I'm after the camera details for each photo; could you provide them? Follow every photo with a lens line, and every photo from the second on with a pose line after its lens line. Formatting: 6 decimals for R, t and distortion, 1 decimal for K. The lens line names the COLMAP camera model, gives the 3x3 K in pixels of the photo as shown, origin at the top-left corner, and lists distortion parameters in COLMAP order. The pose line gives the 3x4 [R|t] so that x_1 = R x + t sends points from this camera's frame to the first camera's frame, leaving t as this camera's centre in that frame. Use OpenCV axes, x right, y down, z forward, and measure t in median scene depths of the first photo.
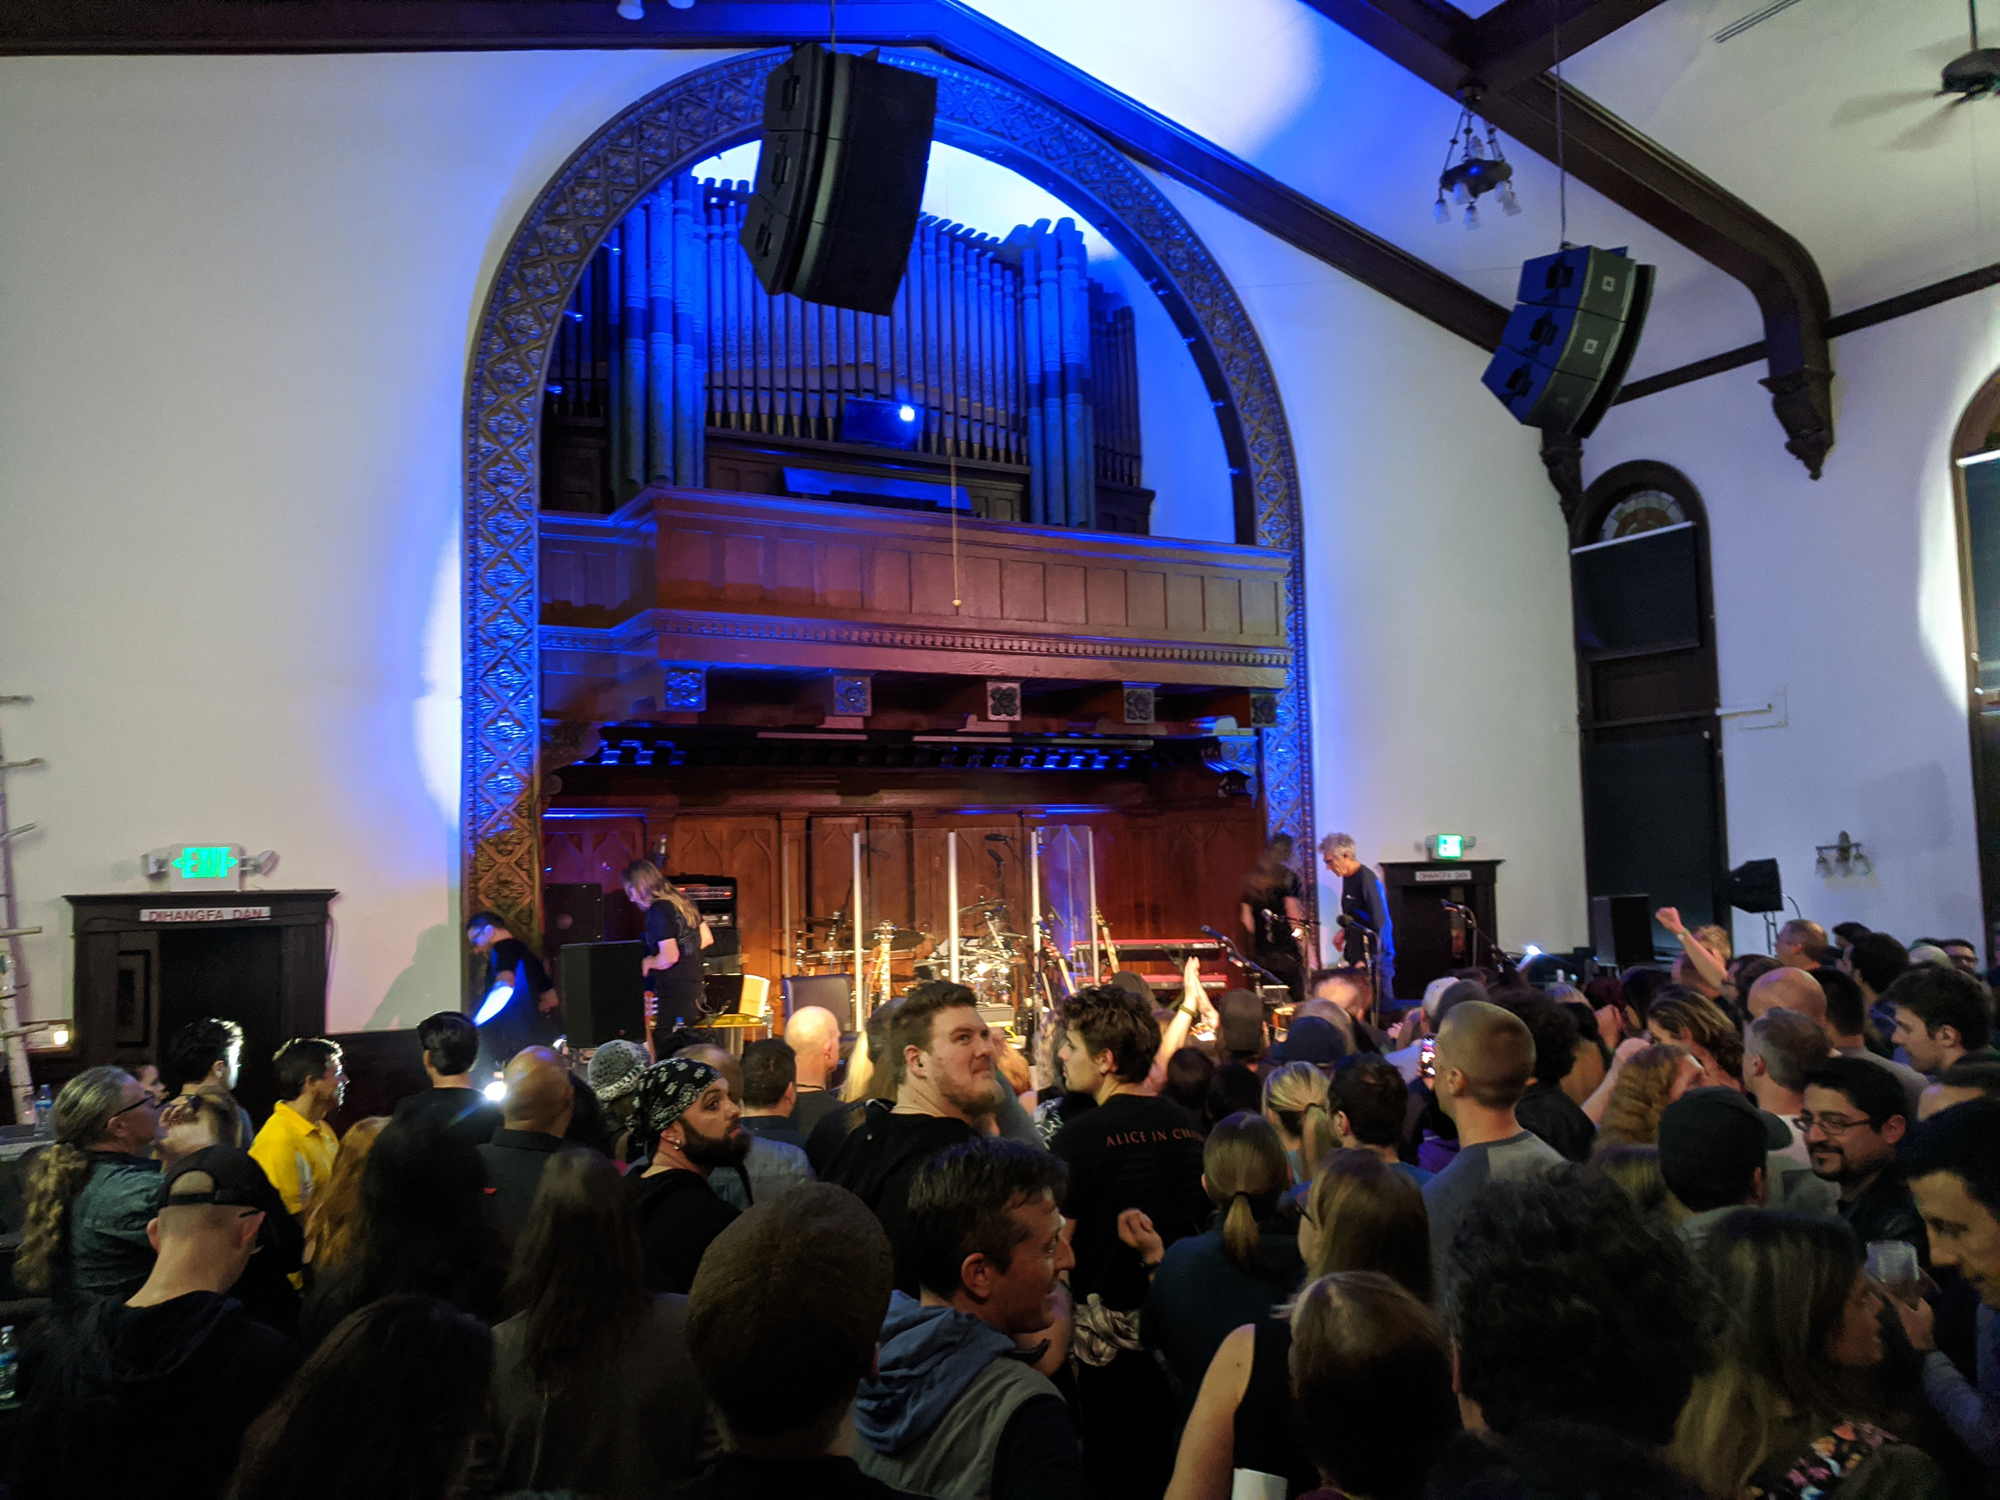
lens RADIAL K [[1522.1, 0, 987.5], [0, 1522.1, 747.4], [0, 0, 1]] dist [0.002898, 0.004859]
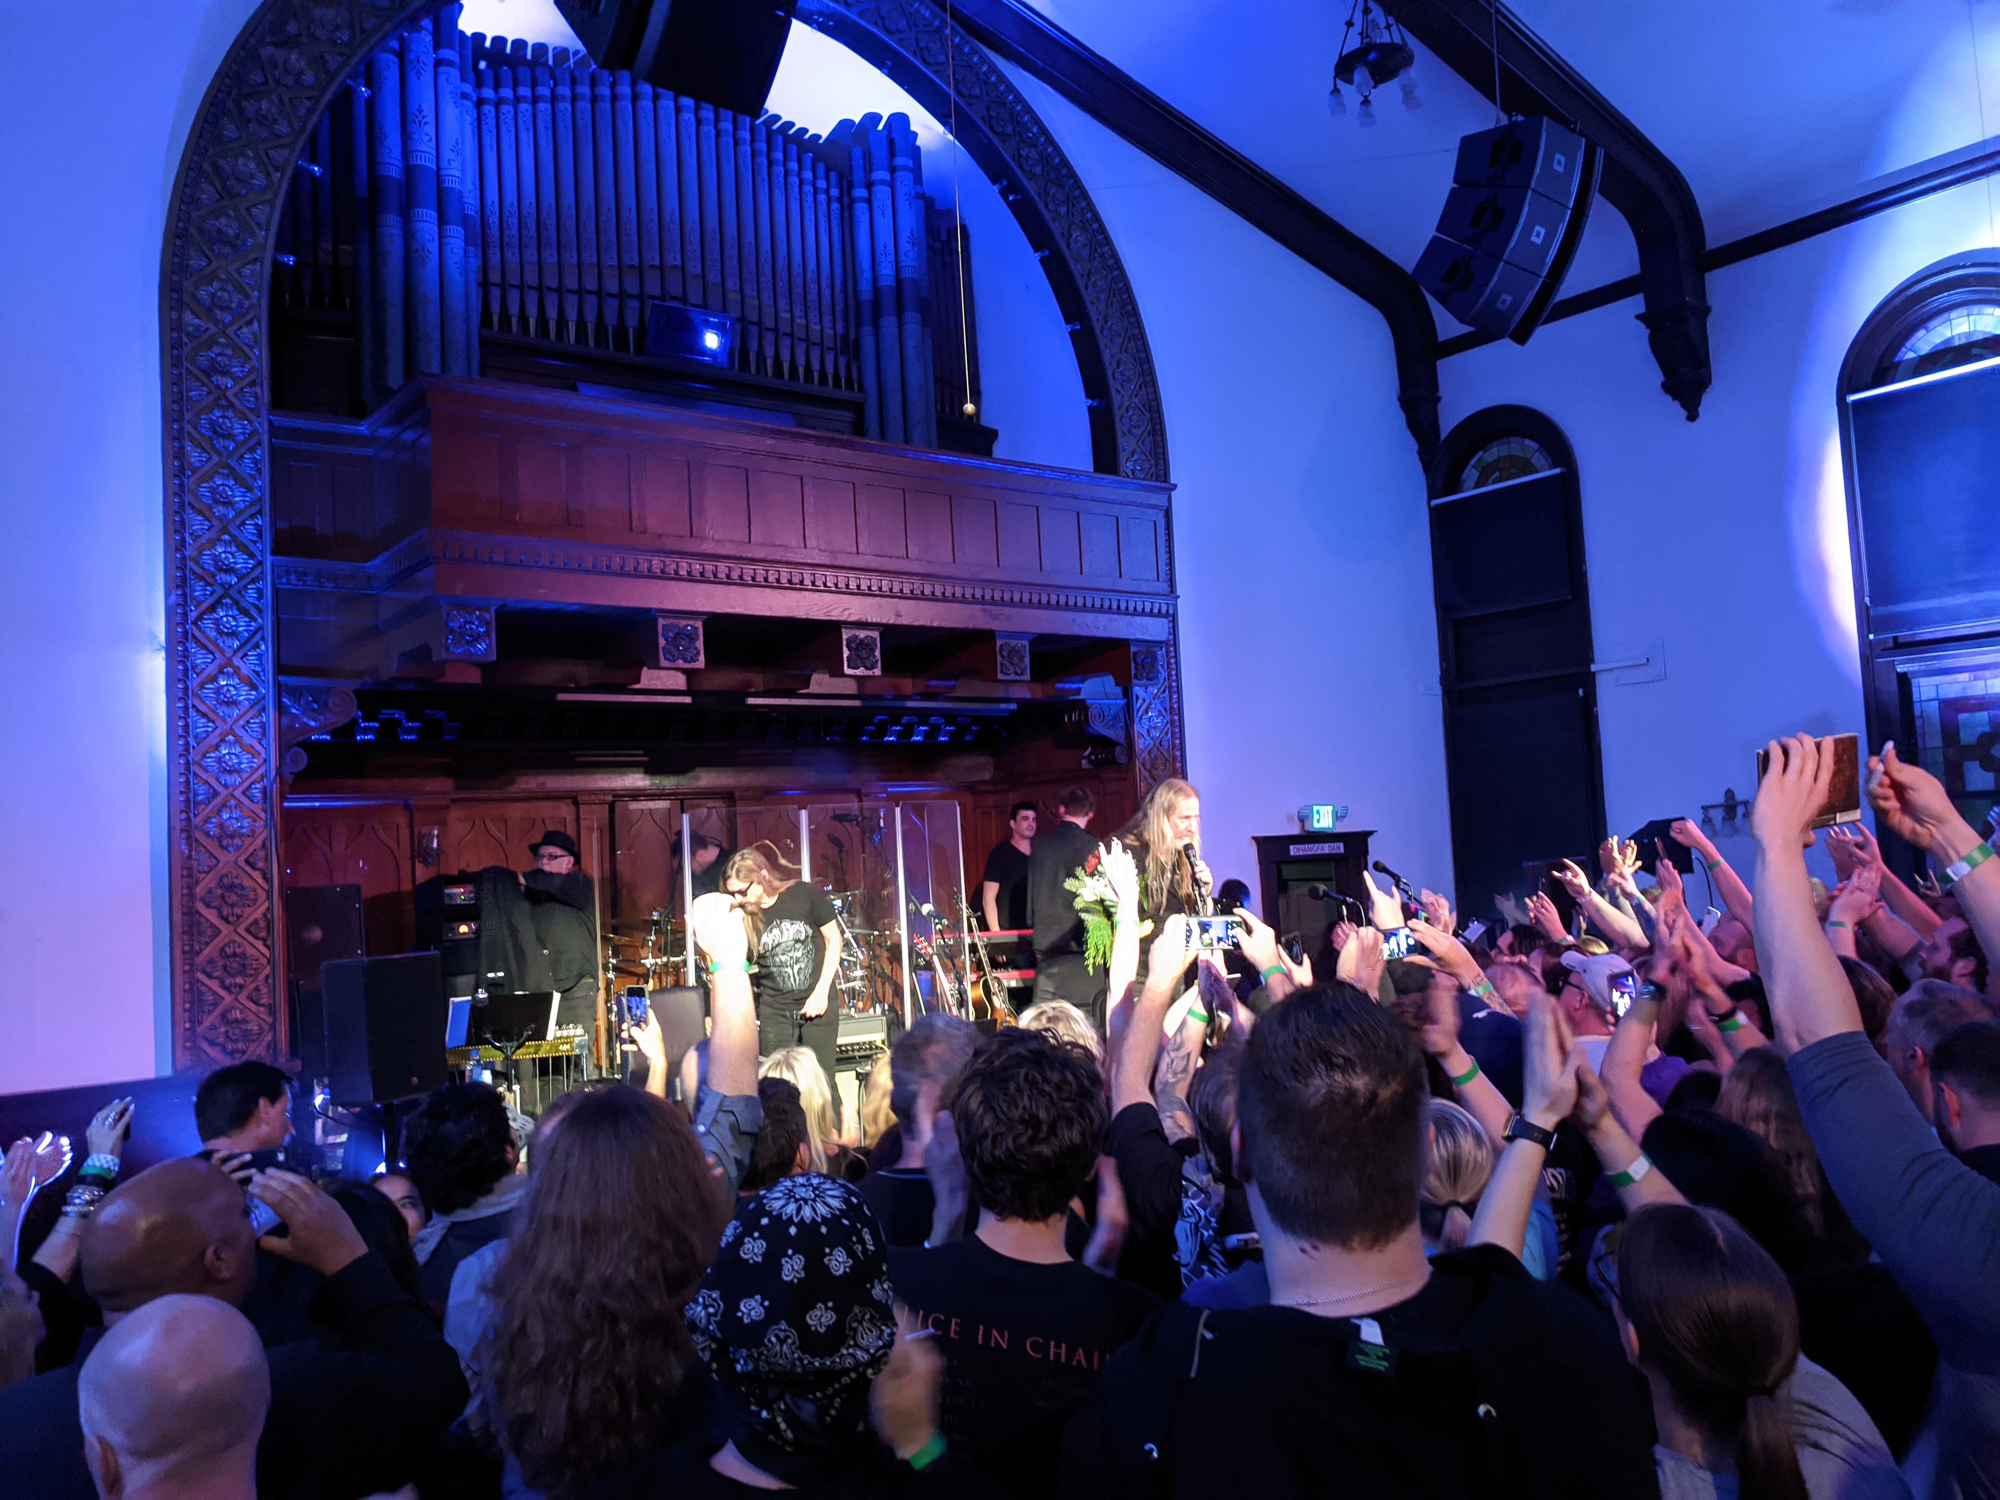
lens RADIAL K [[1509.6, 0, 989.9], [0, 1509.6, 745.0], [0, 0, 1]] dist [0.003813, 0.005835]
pose [[0.986901, -0.018436, 0.160270, -0.049248], [0.018533, 0.999828, 0.000887, 0.019599], [-0.160259, 0.002095, 0.987073, 0.151268]]
